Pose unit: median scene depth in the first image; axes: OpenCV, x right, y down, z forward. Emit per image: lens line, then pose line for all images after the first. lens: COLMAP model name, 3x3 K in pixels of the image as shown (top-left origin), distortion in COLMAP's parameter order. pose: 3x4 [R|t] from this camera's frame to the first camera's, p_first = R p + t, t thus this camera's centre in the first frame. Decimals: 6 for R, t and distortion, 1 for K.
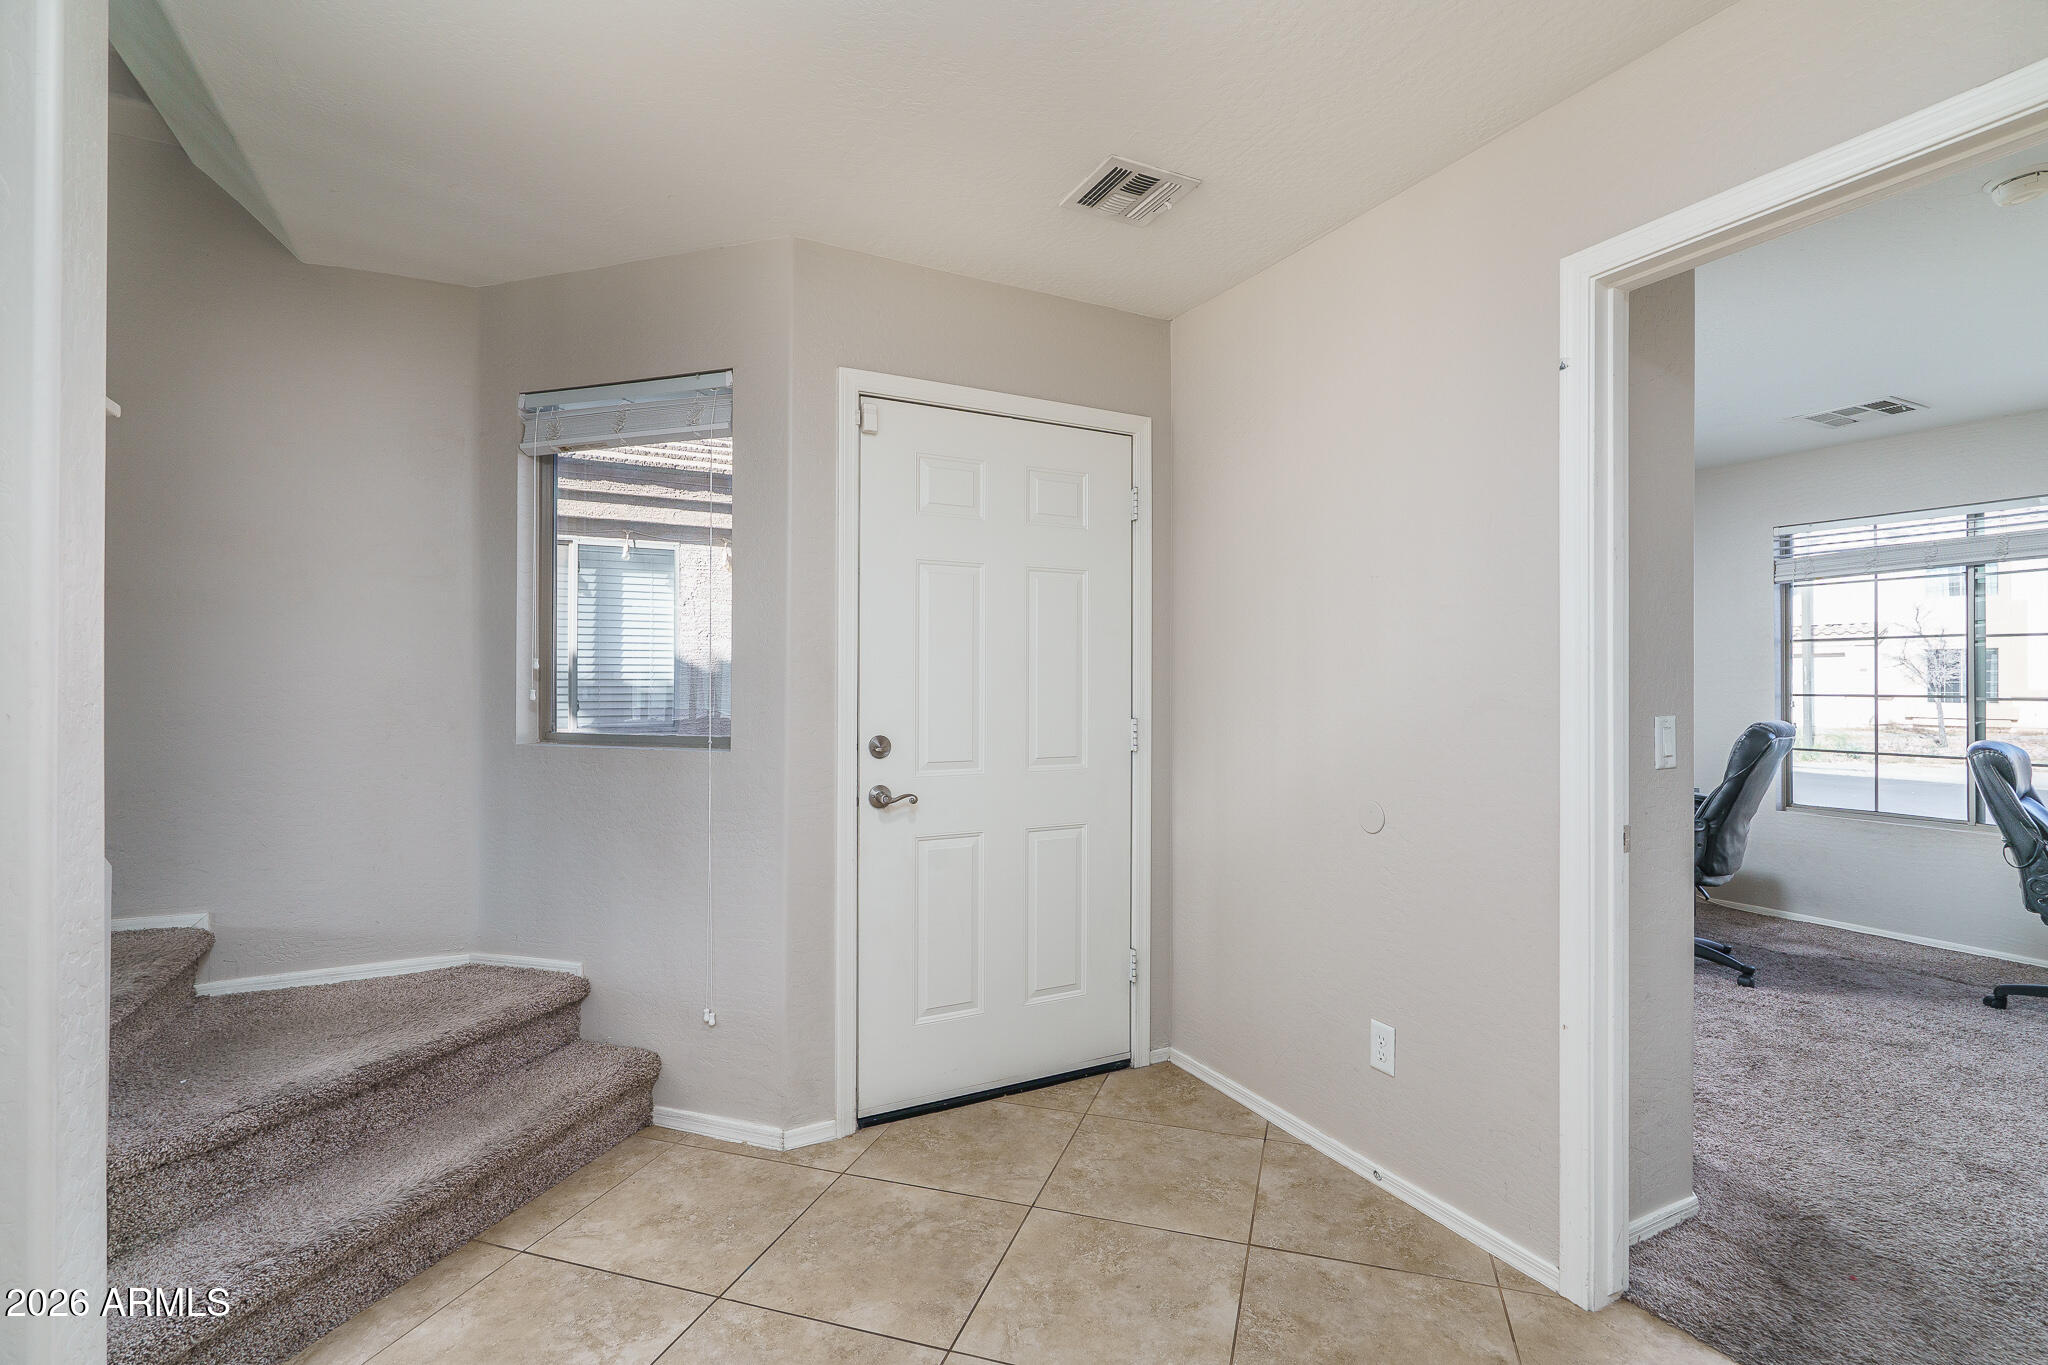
lens RADIAL K [[939.7, 0, 1026.5], [0, 939.7, 684.6], [0, 0, 1]] dist [-0.001420, -0.000504]
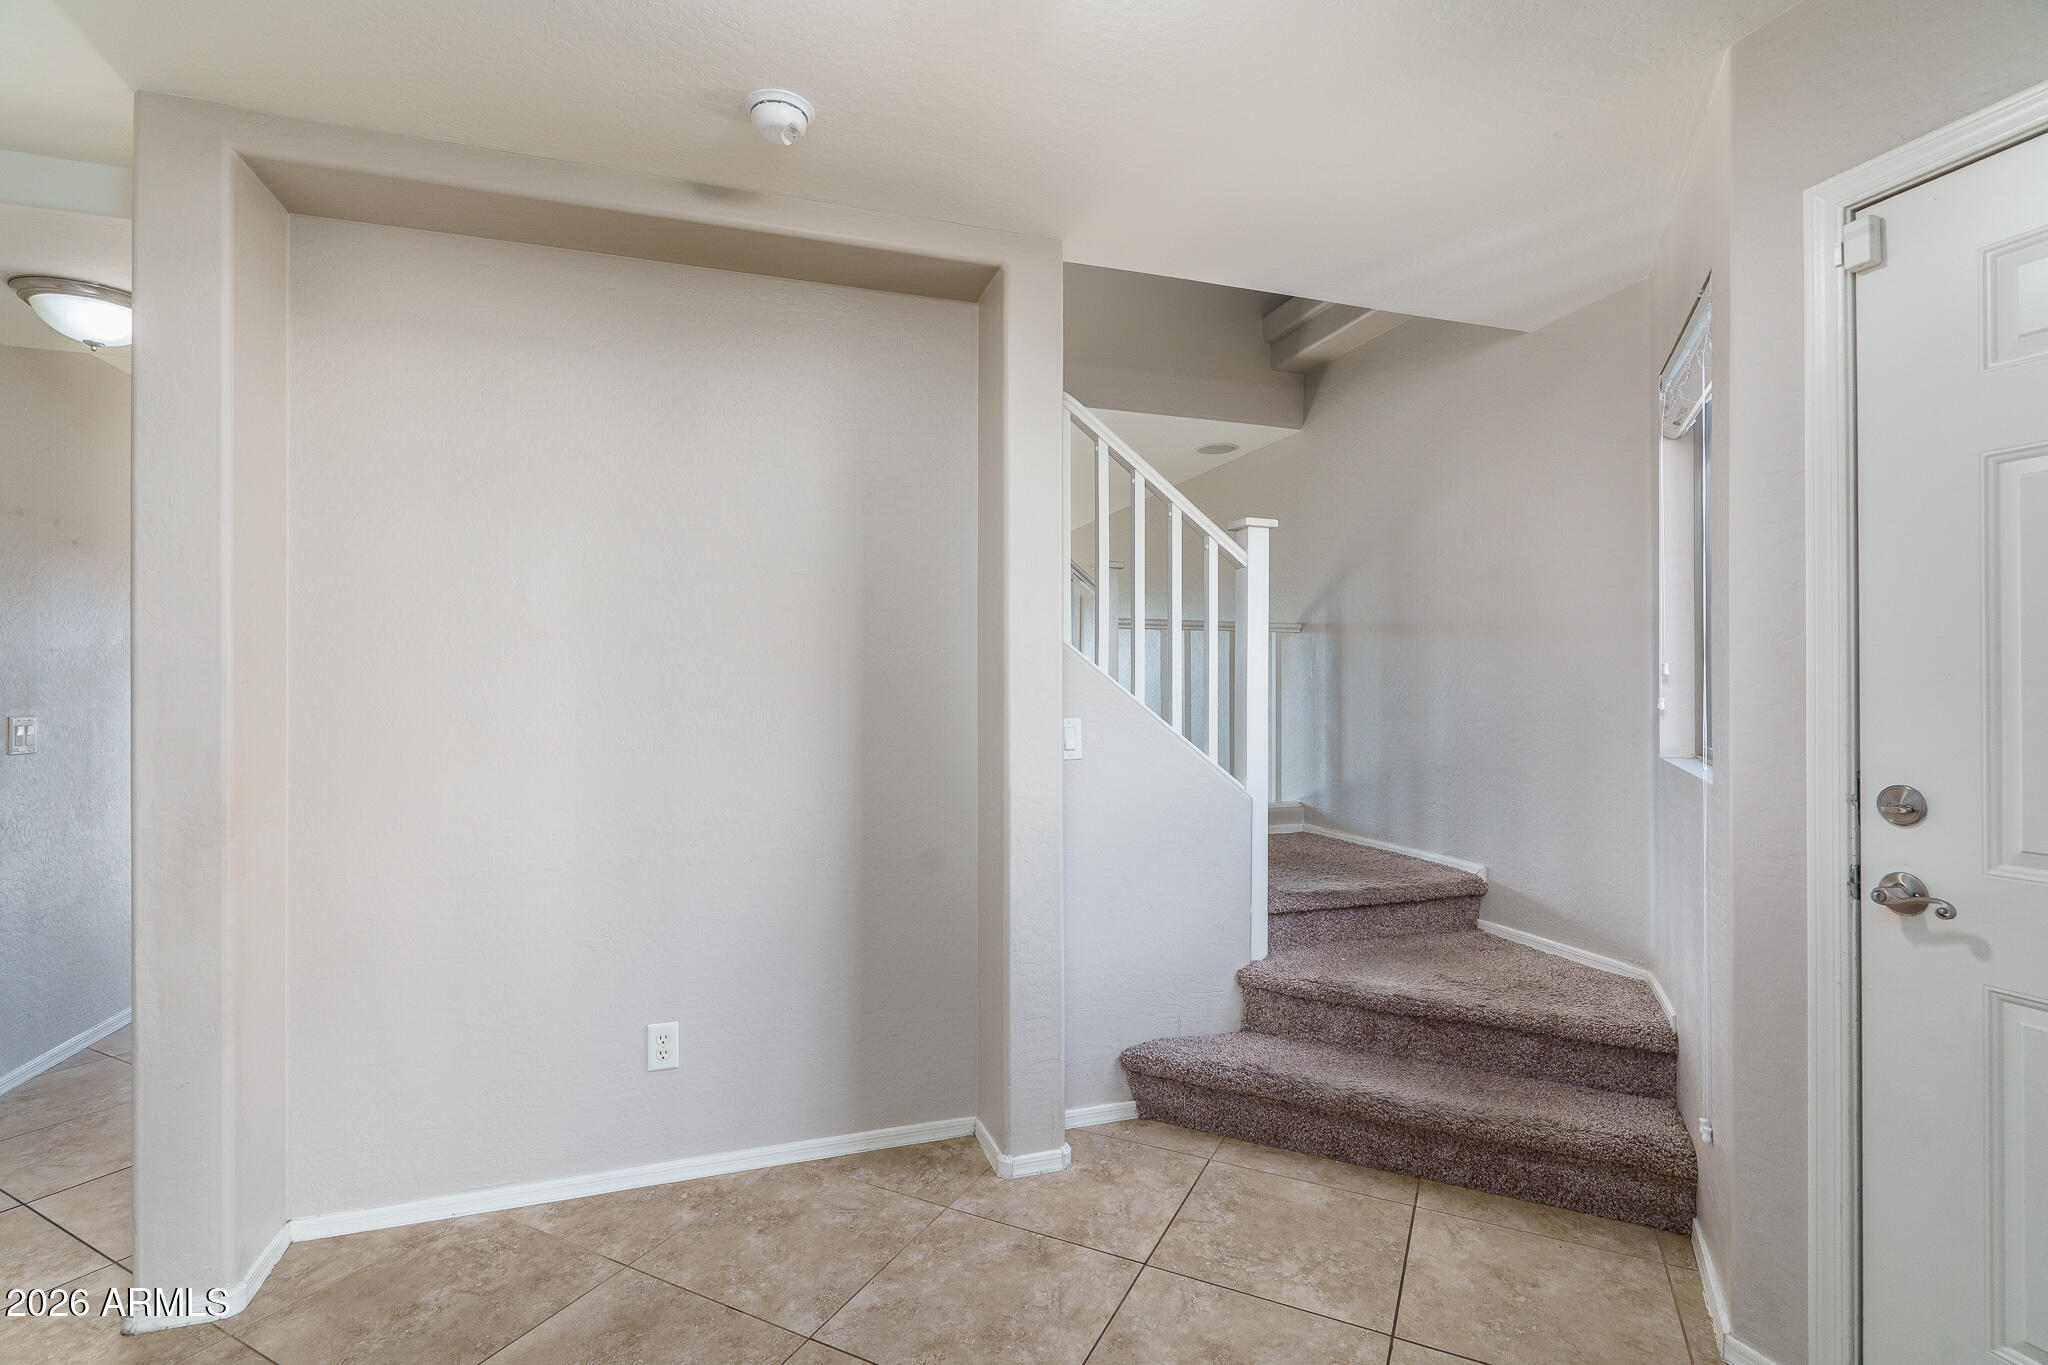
lens RADIAL K [[939.7, 0, 1036.6], [0, 939.7, 686.3], [0, 0, 1]] dist [-0.001420, -0.000504]
pose [[-0.157664, 0.002299, -0.987490, 0.478654], [0.000495, 0.999997, 0.002250, -0.007200], [0.987493, -0.000134, -0.157664, 0.567036]]
